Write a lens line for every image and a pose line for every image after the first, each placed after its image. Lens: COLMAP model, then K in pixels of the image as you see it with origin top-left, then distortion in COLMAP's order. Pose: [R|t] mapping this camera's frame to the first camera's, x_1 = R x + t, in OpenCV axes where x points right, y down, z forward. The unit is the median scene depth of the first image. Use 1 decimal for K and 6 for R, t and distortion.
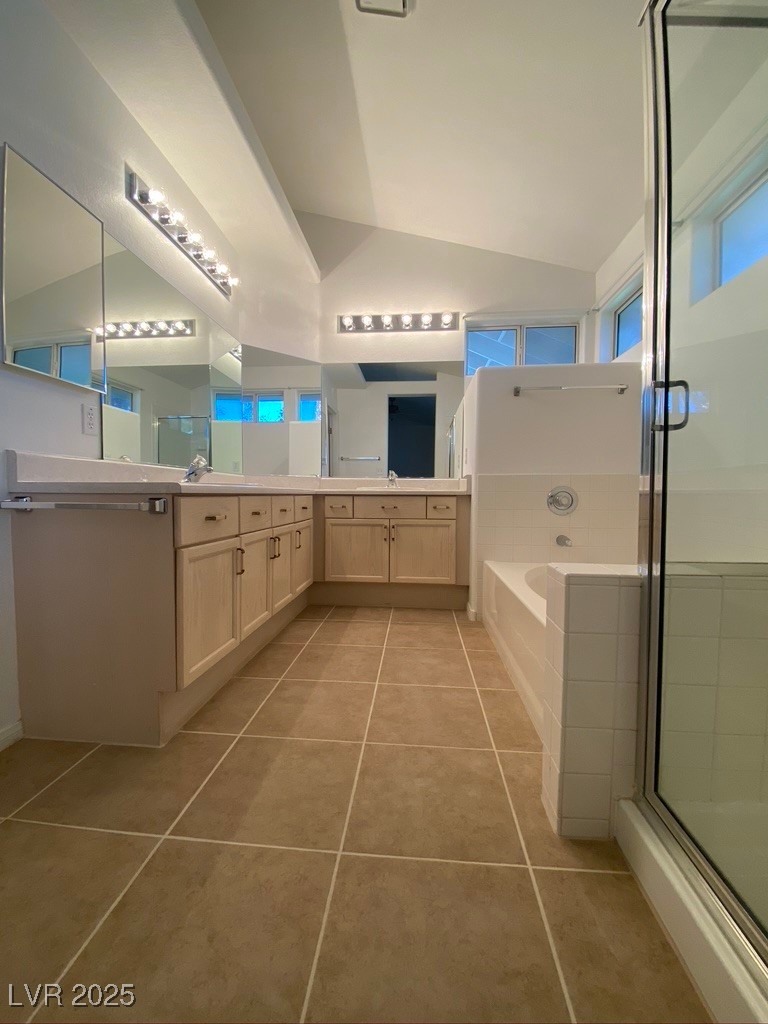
lens RADIAL K [[410.8, 0, 384.0], [0, 410.8, 512.0], [0, 0, 1]] dist [0.000084, -0.012764]
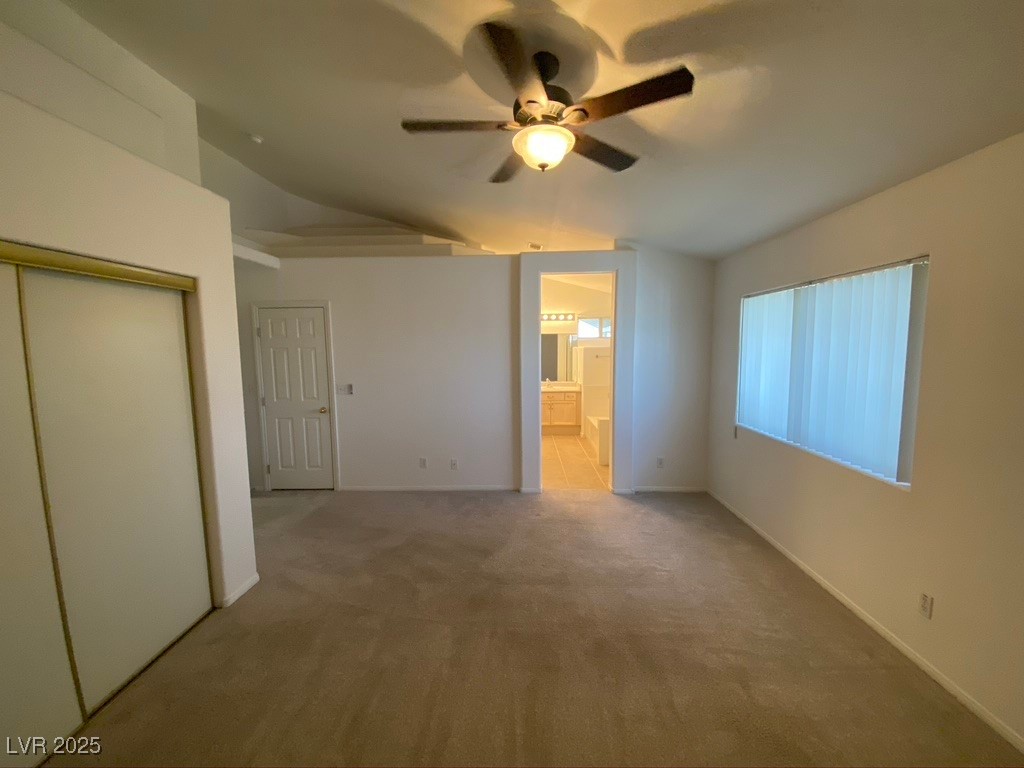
lens RADIAL K [[410.8, 0, 510.2], [0, 410.8, 385.6], [0, 0, 1]] dist [0.000084, -0.012764]
pose [[0.998353, -0.026514, 0.050884, -0.469271], [0.023206, 0.997646, 0.064536, -0.321640], [-0.052475, -0.063248, 0.996617, -1.994842]]
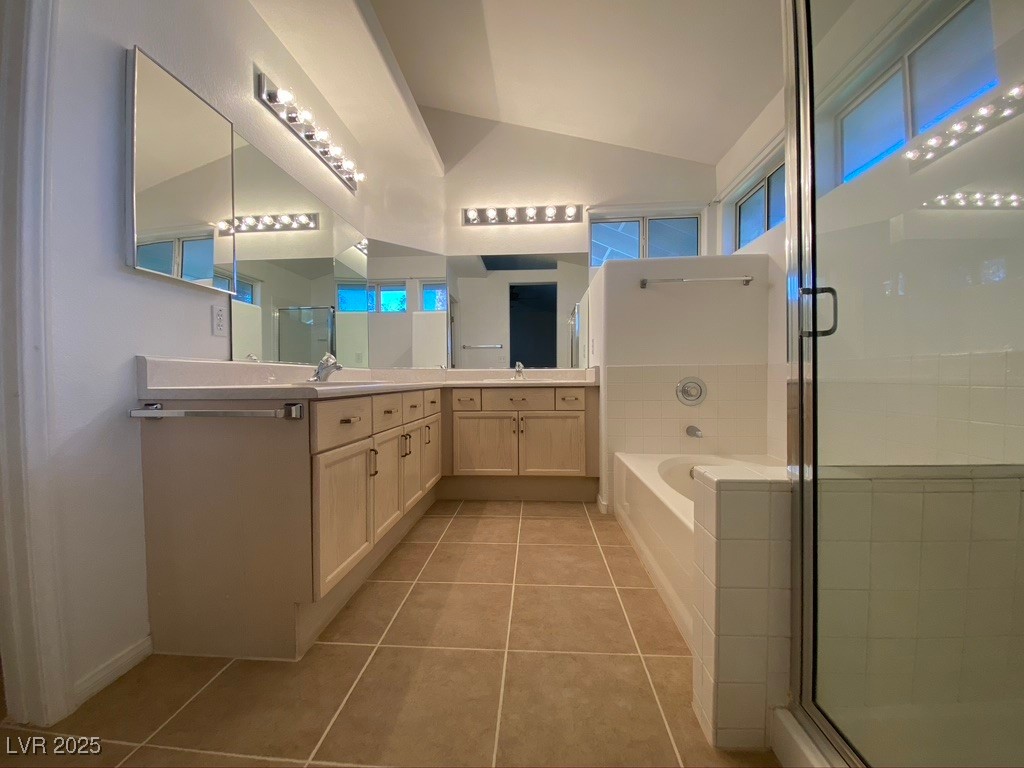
lens RADIAL K [[410.8, 0, 510.2], [0, 410.8, 385.6], [0, 0, 1]] dist [0.000084, -0.012764]
pose [[0.999735, -0.014770, 0.017678, -0.027606], [0.015241, 0.999524, -0.026811, -0.023315], [-0.017273, 0.027073, 0.999484, 0.005653]]
